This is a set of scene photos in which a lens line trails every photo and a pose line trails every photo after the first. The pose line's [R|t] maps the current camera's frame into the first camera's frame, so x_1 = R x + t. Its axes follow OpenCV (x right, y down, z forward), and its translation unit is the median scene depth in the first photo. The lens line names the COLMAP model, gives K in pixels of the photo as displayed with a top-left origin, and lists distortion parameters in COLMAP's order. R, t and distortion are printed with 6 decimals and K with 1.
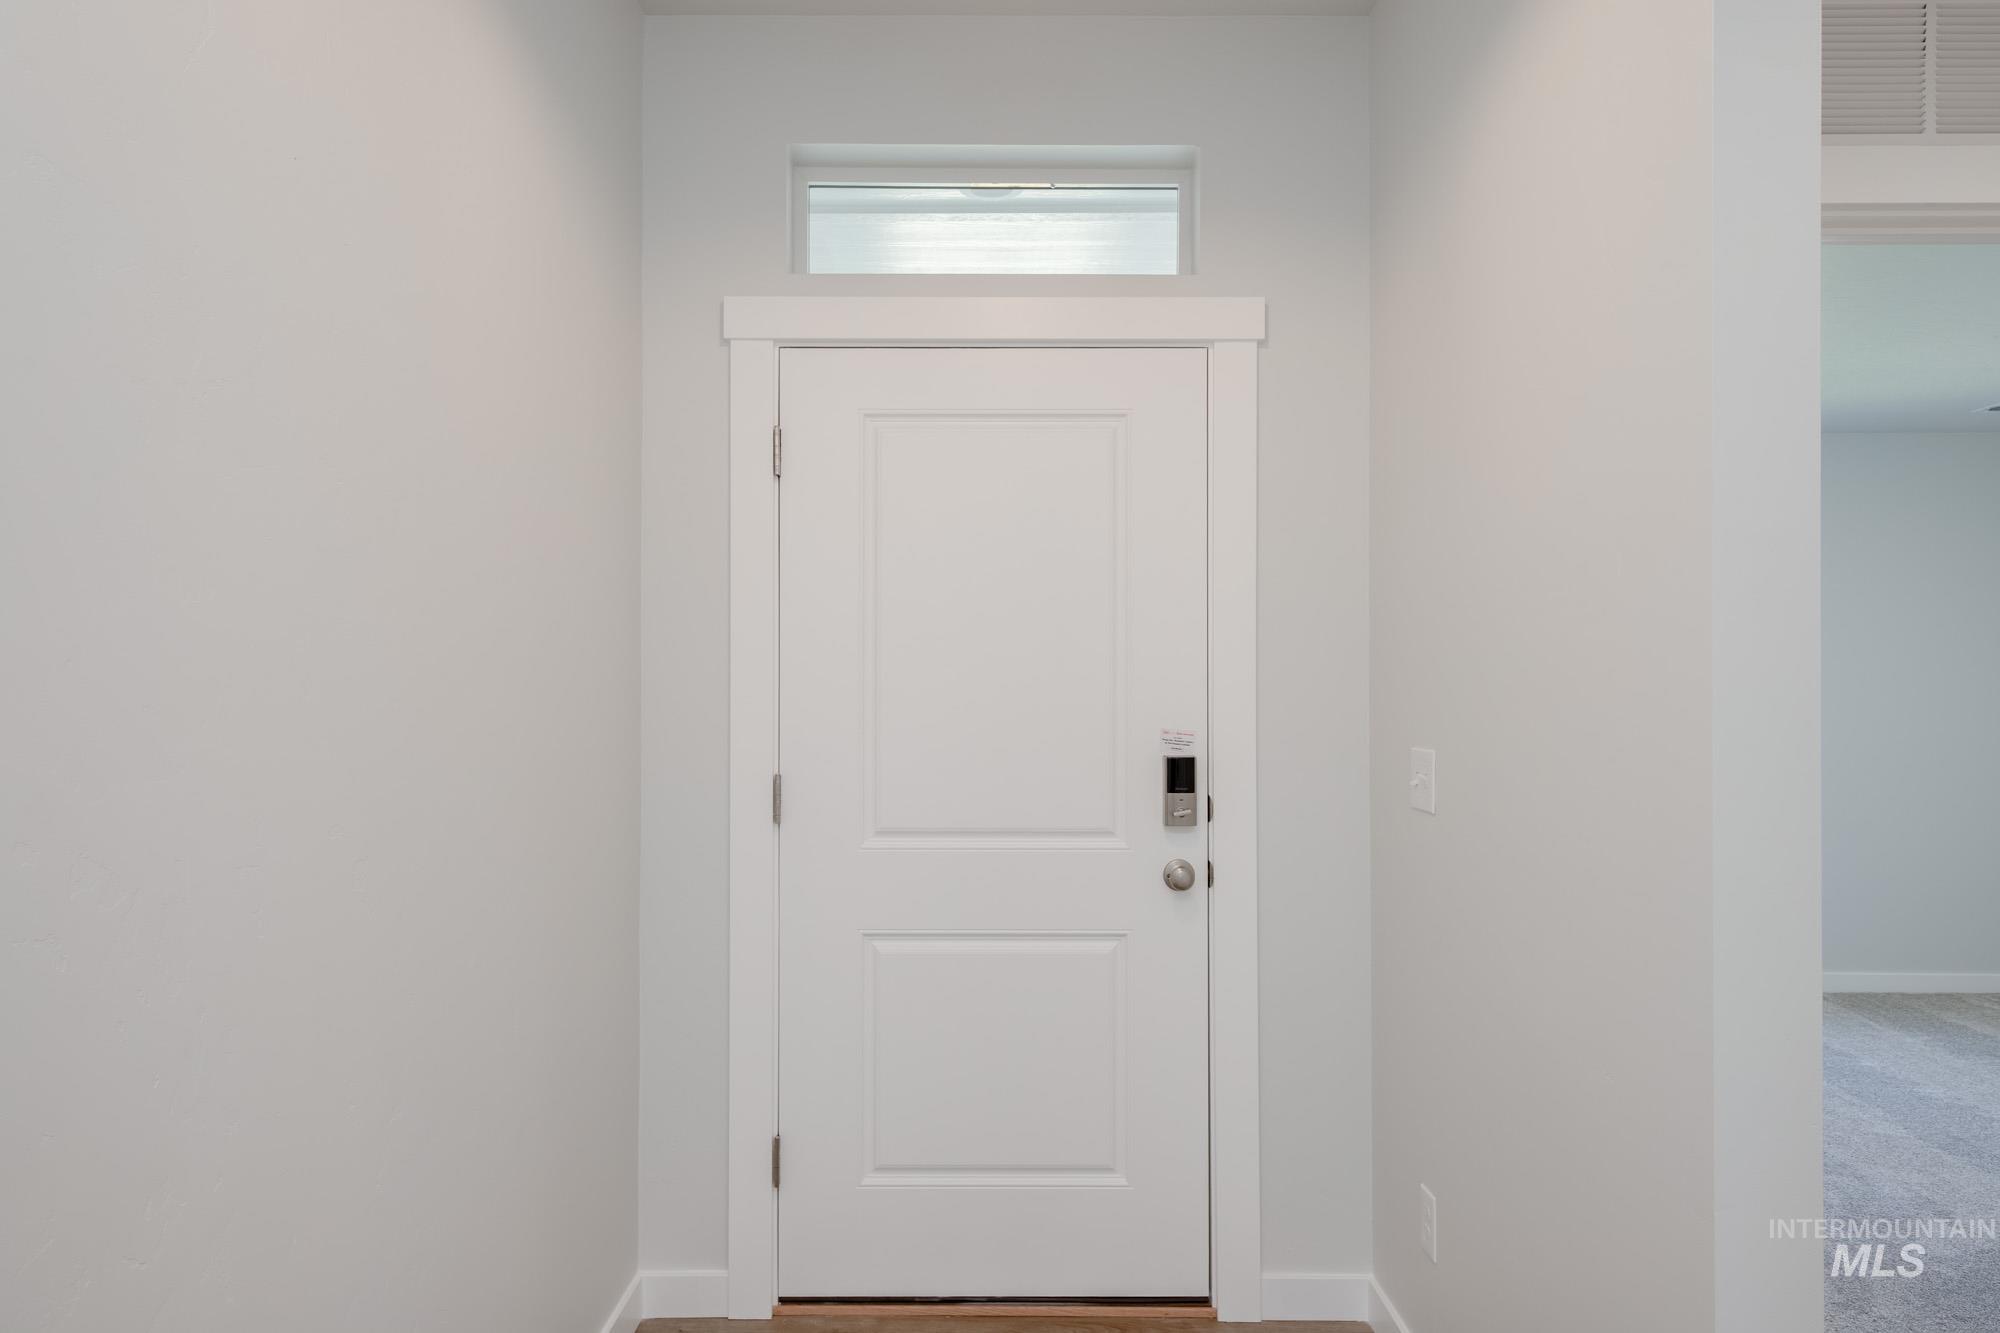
lens RADIAL K [[1117.6, 0, 1000.0], [0, 1117.6, 666.5], [0, 0, 1]] dist [0.005875, 0.000596]
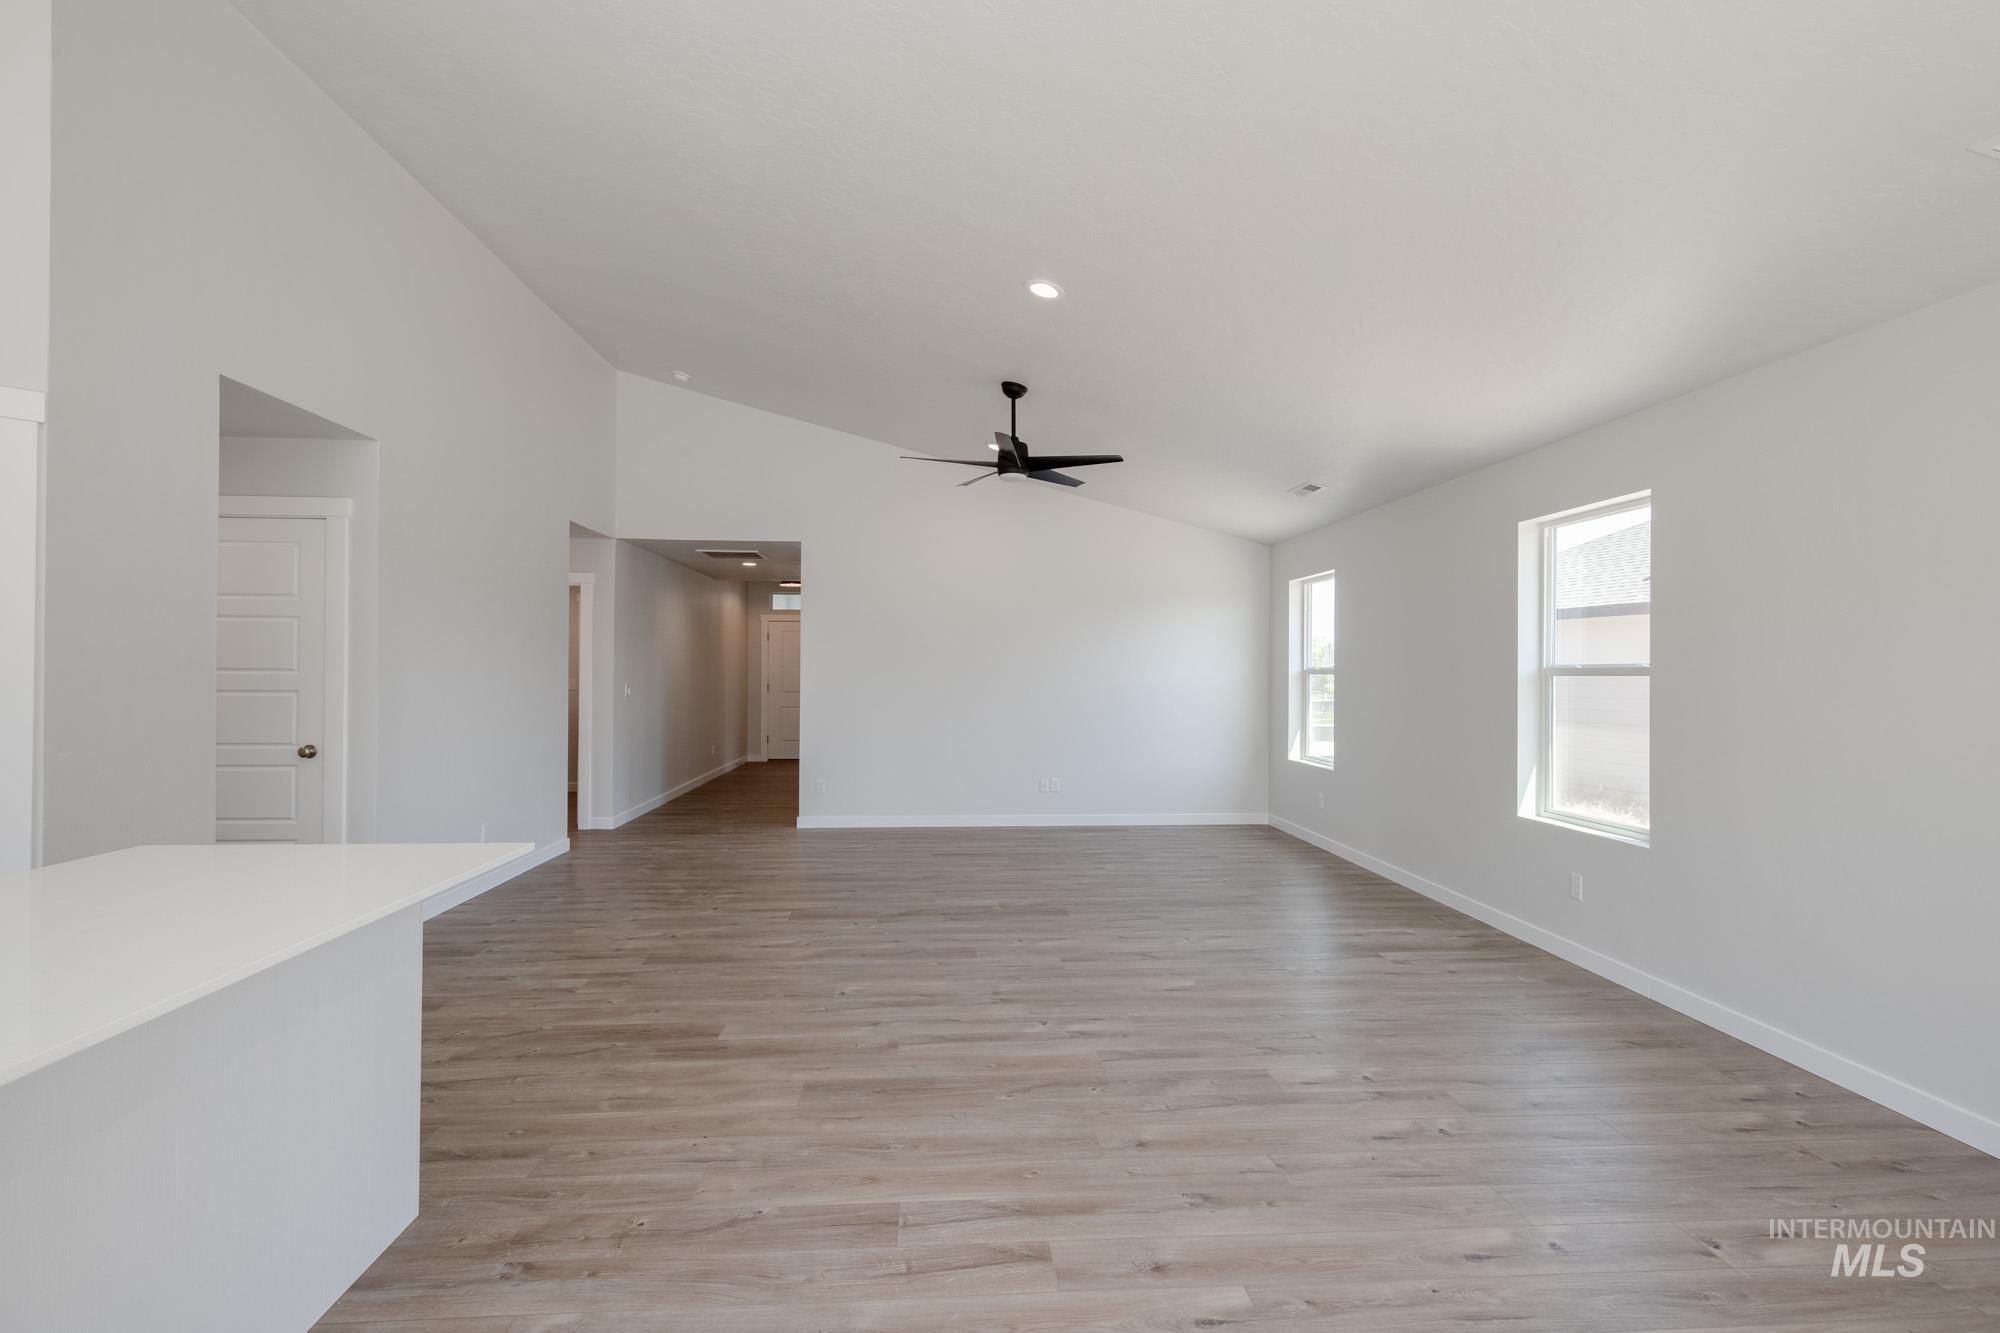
lens RADIAL K [[945.1, 0, 992.9], [0, 945.1, 666.0], [0, 0, 1]] dist [0.016539, -0.007430]
pose [[0.997711, -0.000362, 0.067623, 0.784092], [0.000494, 0.999998, -0.001935, 0.002046], [-0.067623, 0.001964, 0.997709, -4.884150]]
